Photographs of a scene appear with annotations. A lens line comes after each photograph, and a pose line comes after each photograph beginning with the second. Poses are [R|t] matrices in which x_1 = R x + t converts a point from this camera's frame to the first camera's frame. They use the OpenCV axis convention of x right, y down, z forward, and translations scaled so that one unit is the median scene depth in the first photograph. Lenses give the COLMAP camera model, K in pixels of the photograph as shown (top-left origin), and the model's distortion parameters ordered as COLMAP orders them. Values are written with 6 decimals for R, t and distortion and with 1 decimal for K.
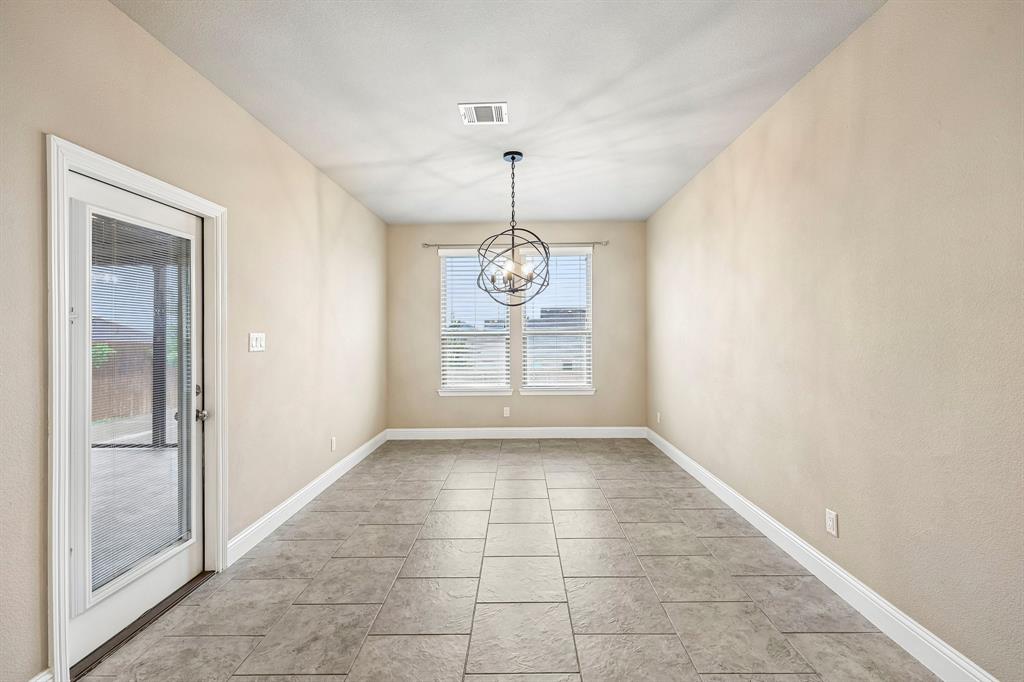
lens RADIAL K [[431.2, 0, 526.2], [0, 431.2, 324.9], [0, 0, 1]] dist [-0.000564, 0.002509]
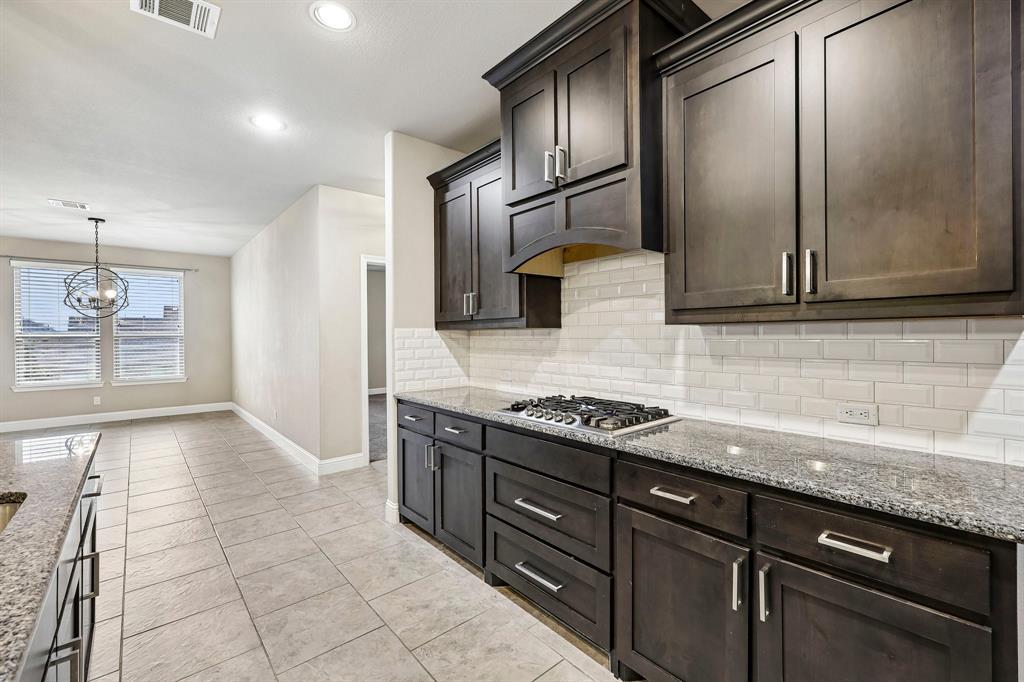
lens RADIAL K [[431.2, 0, 500.9], [0, 431.2, 338.4], [0, 0, 1]] dist [-0.000564, 0.002509]
pose [[0.772533, -0.004707, 0.634958, 0.063690], [-0.011095, 0.999720, 0.020910, -0.013604], [-0.634878, -0.023199, 0.772264, -0.681758]]
